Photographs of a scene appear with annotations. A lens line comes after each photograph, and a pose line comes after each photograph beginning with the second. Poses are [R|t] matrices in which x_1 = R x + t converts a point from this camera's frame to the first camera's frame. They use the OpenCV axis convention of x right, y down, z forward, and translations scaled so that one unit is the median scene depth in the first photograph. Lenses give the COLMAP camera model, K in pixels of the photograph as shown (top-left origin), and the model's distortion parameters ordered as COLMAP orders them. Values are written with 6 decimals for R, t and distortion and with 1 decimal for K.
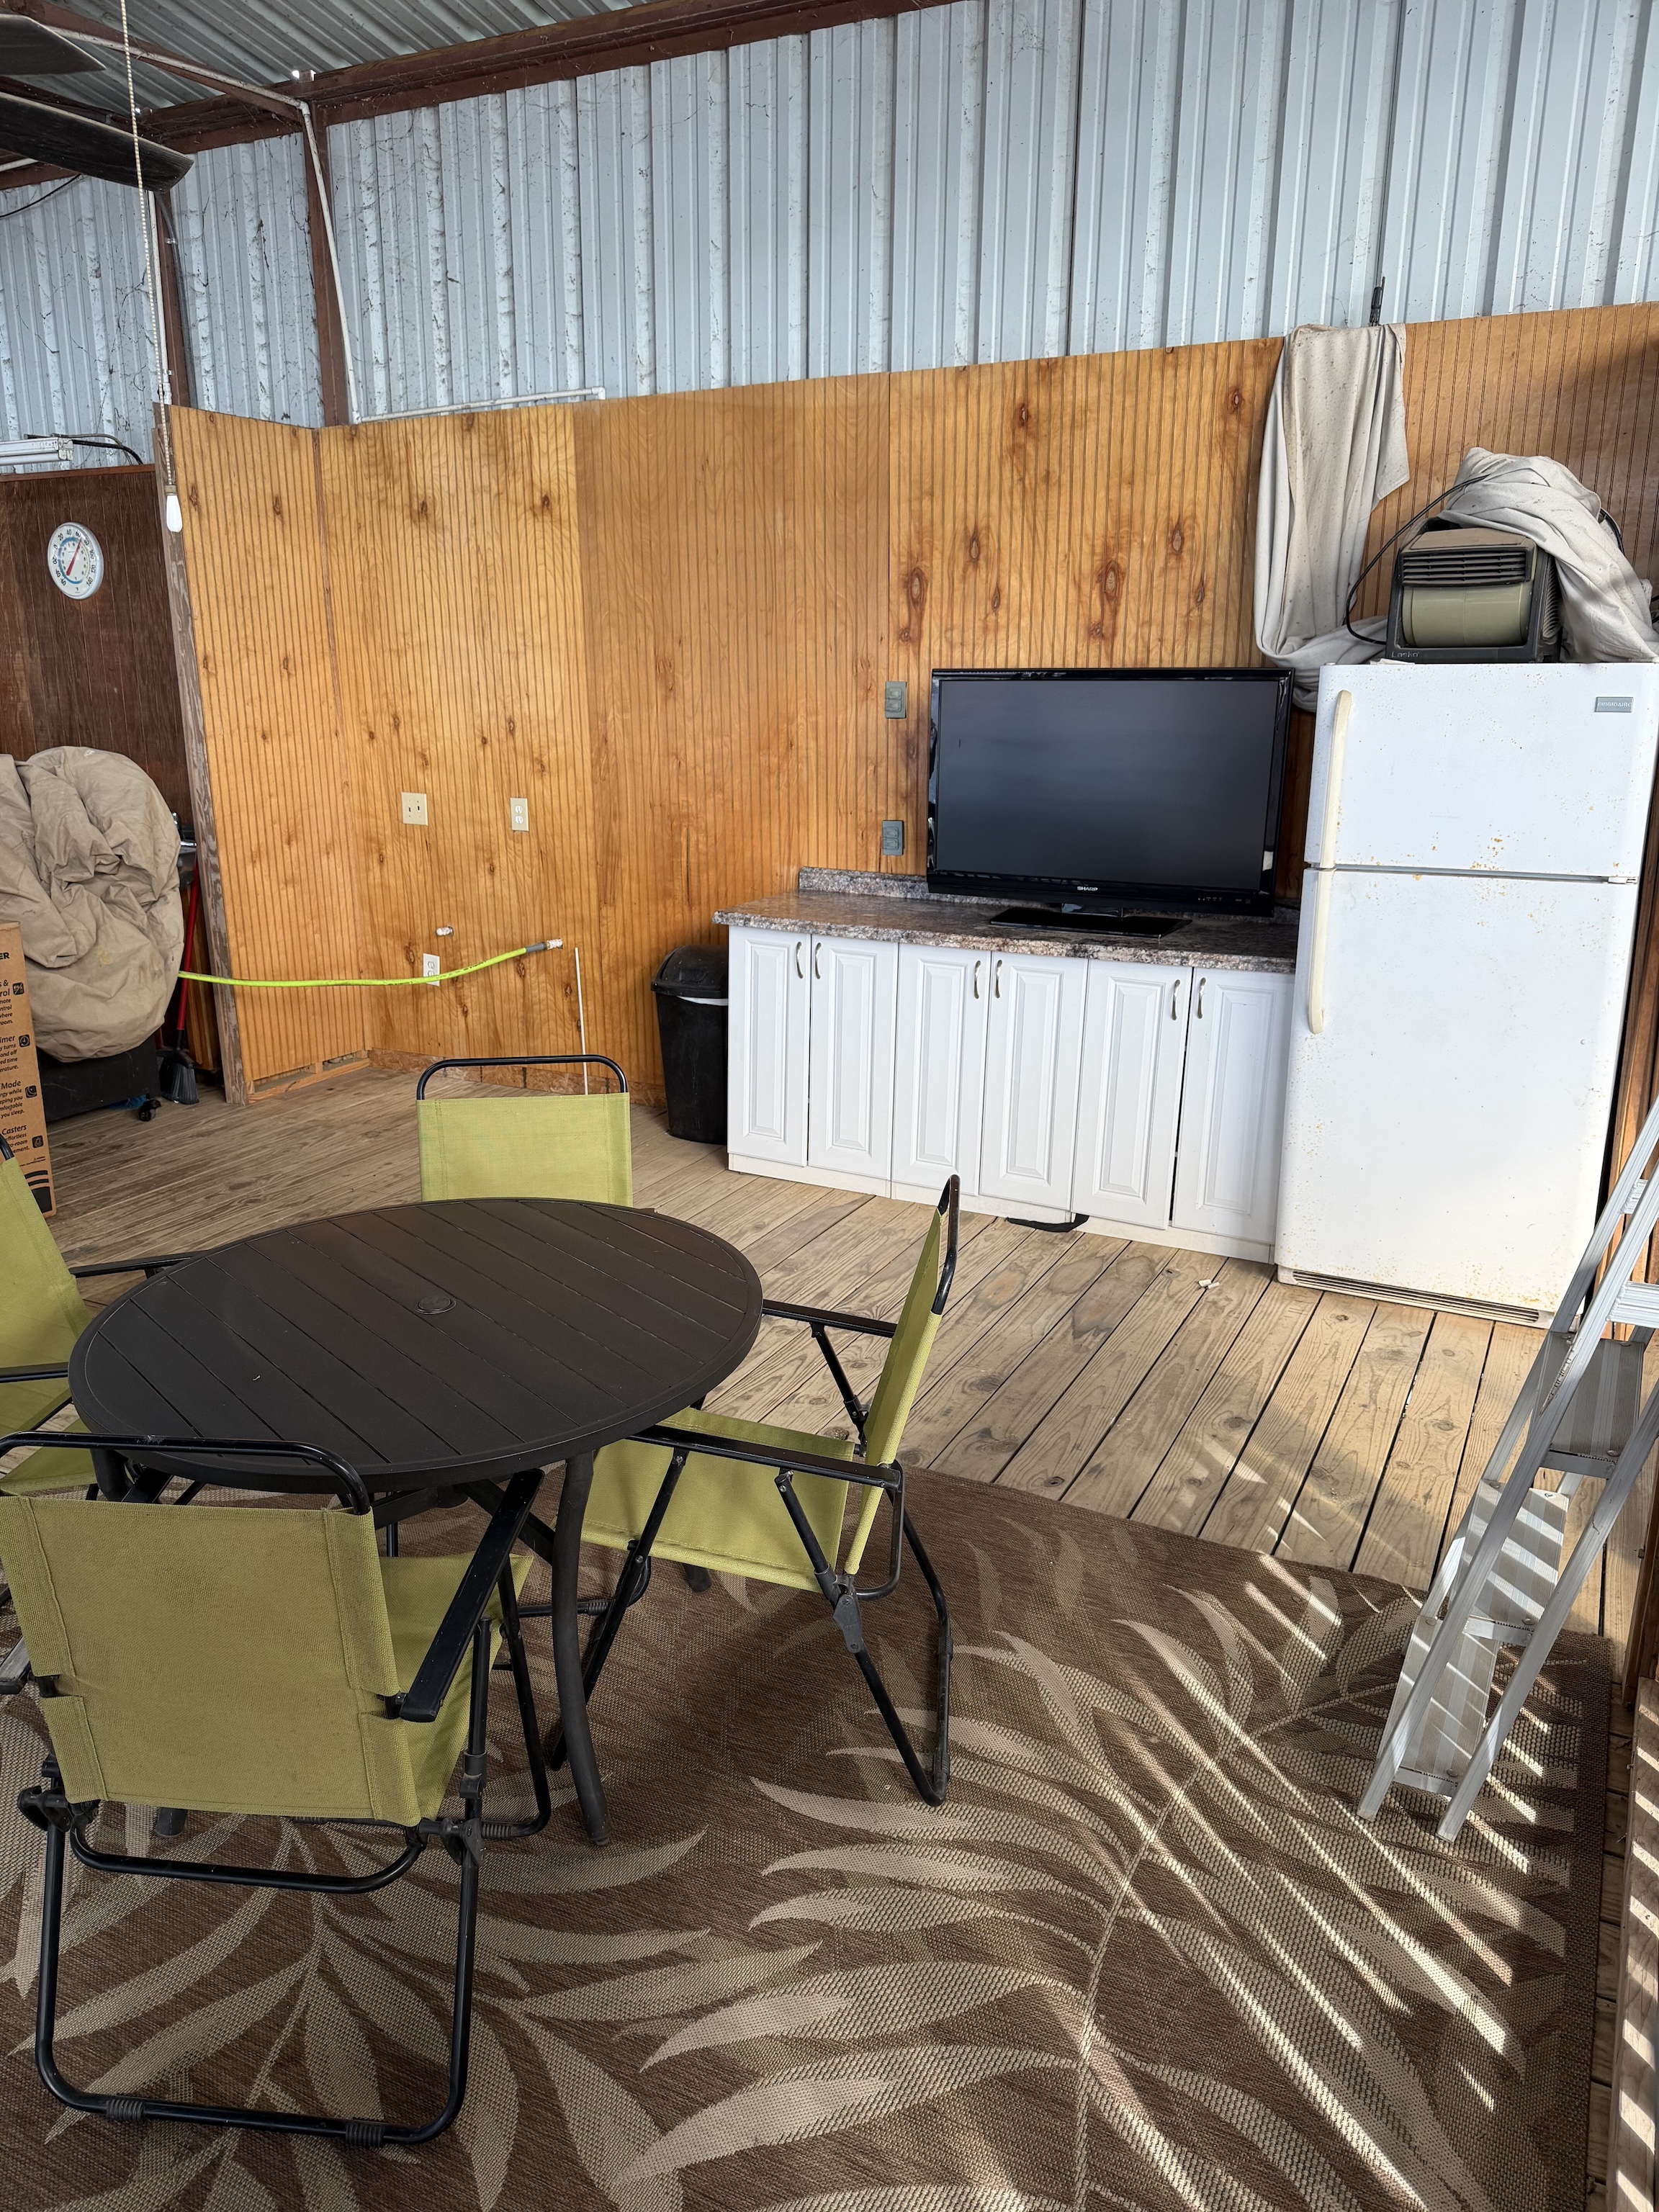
lens RADIAL K [[1553.8, 0, 828.8], [0, 1553.8, 1104.7], [0, 0, 1]] dist [0.088504, -0.127555]
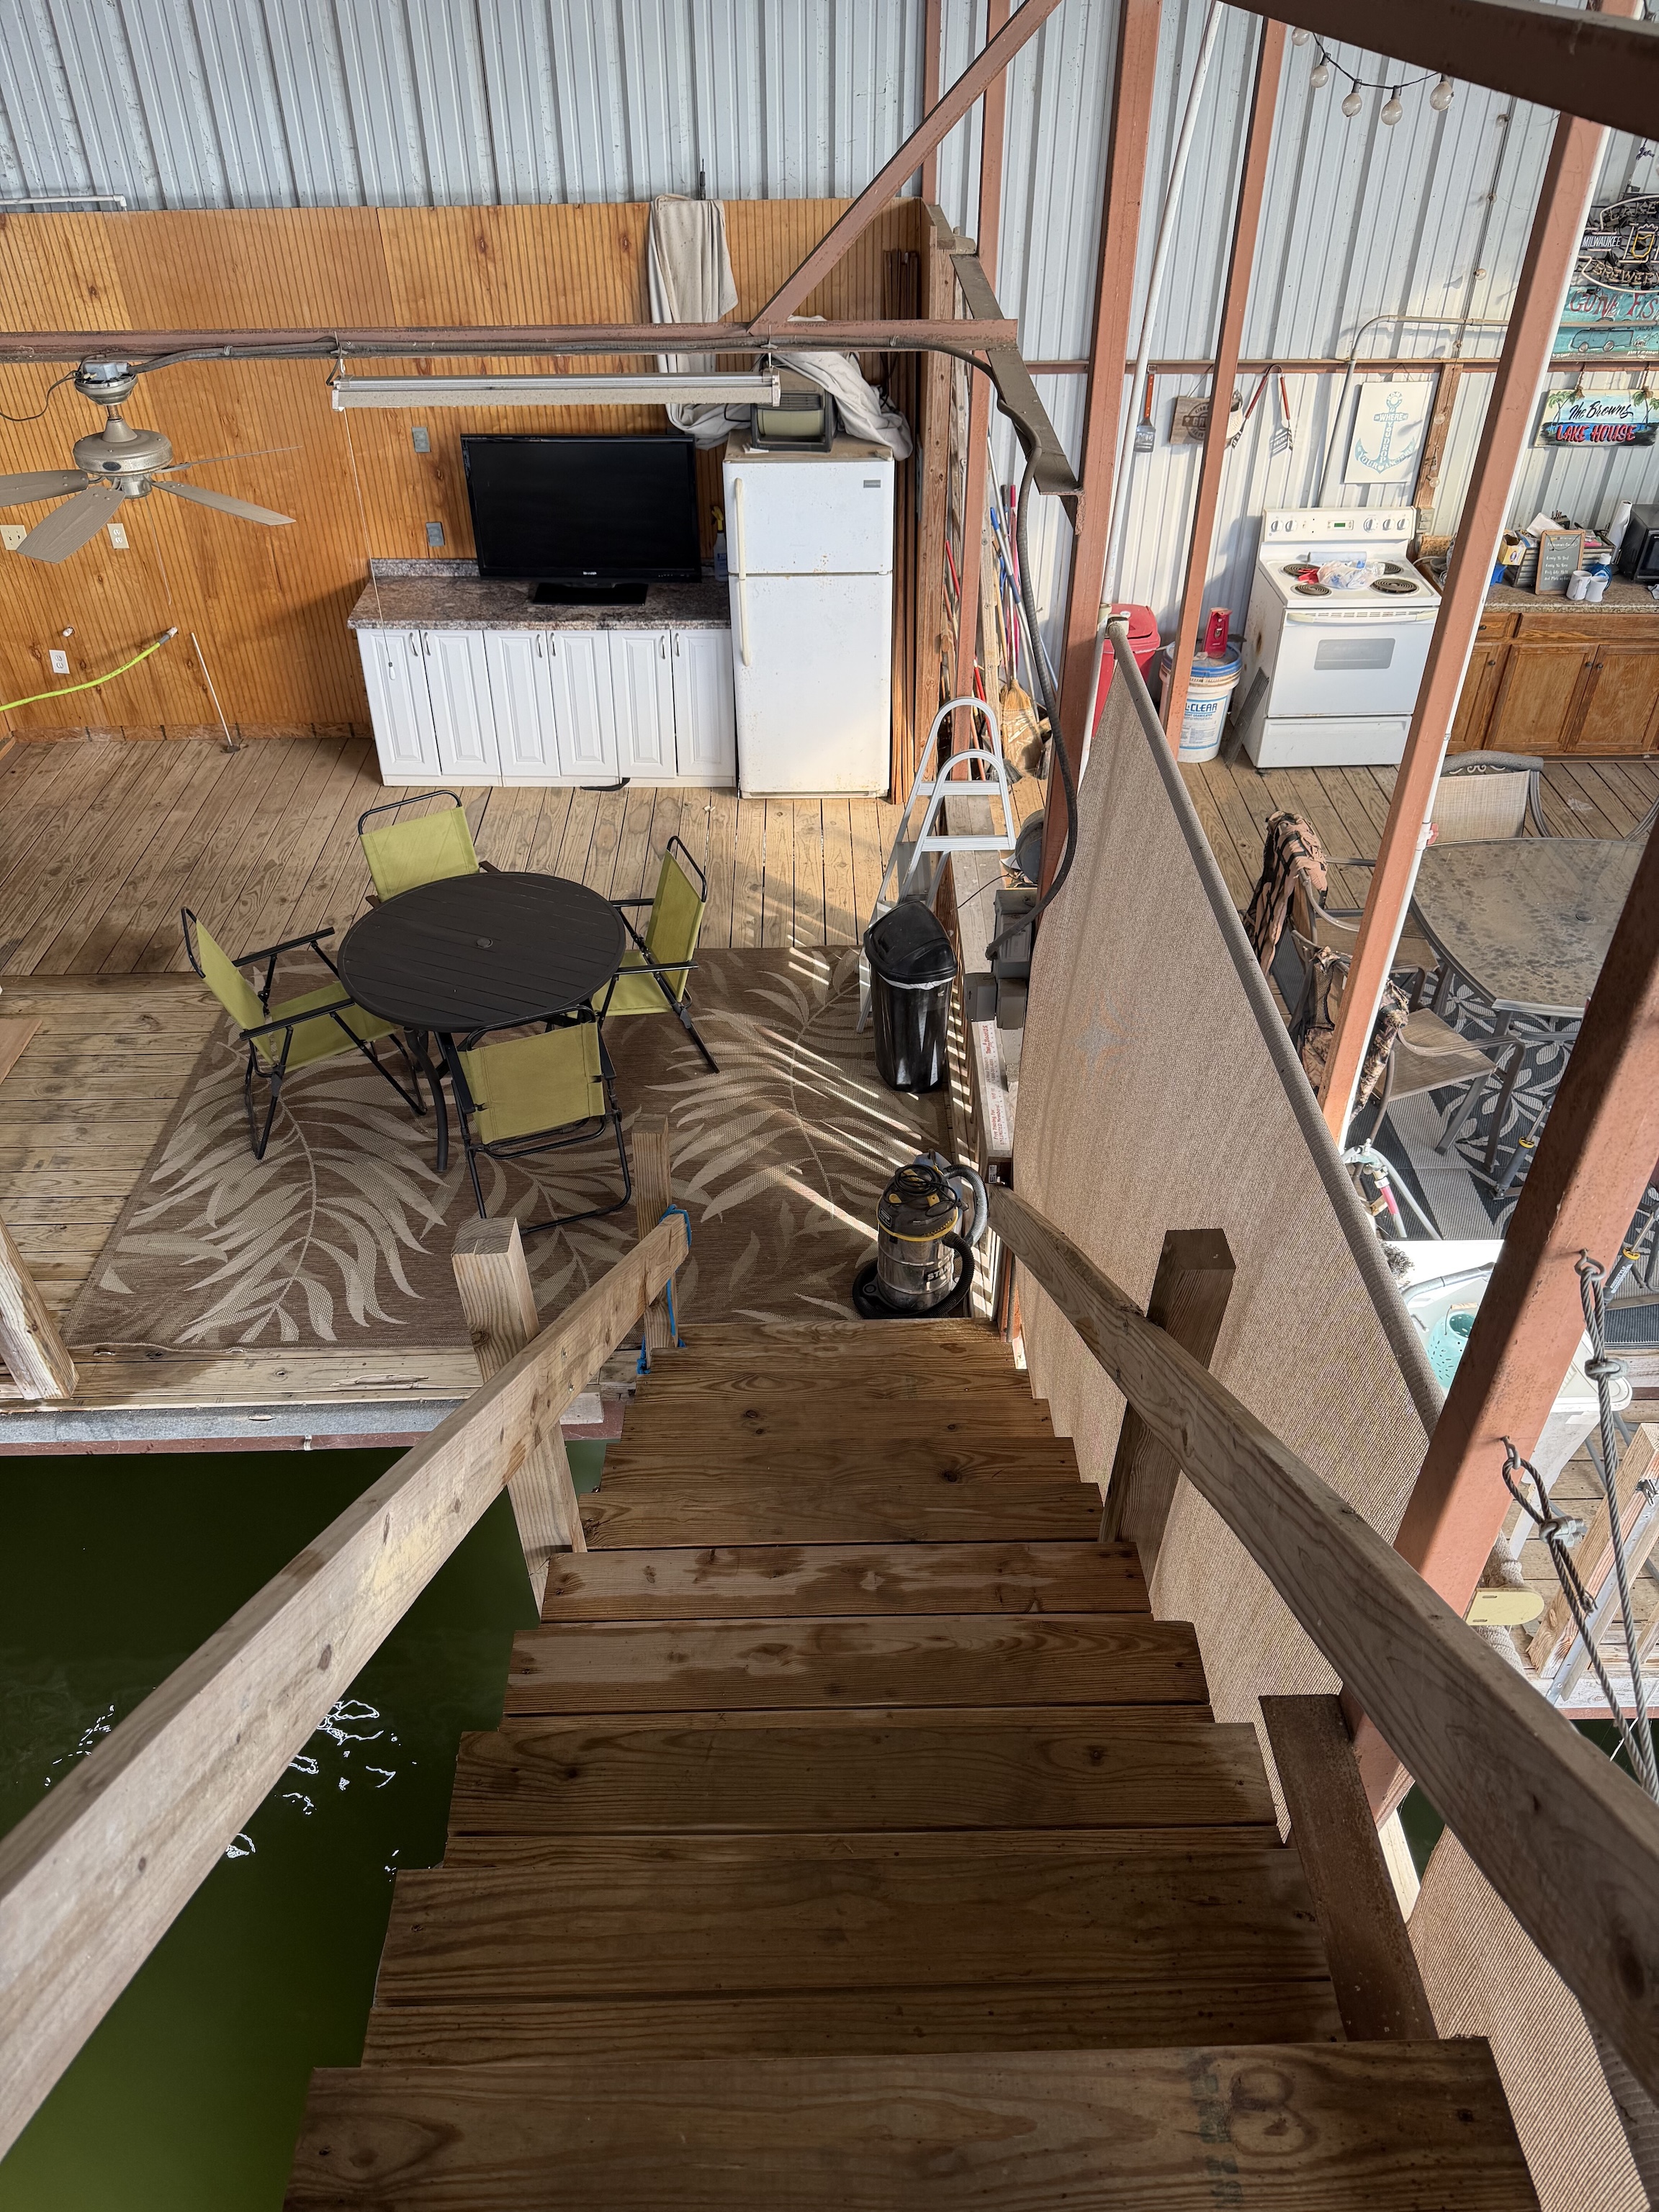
lens RADIAL K [[1554.6, 0, 821.9], [0, 1554.6, 1117.9], [0, 0, 1]] dist [0.069477, -0.120404]
pose [[0.886417, -0.294966, 0.356734, -0.329771], [0.130959, 0.898993, 0.417925, -0.251614], [-0.443975, -0.323739, 0.835511, -0.581068]]
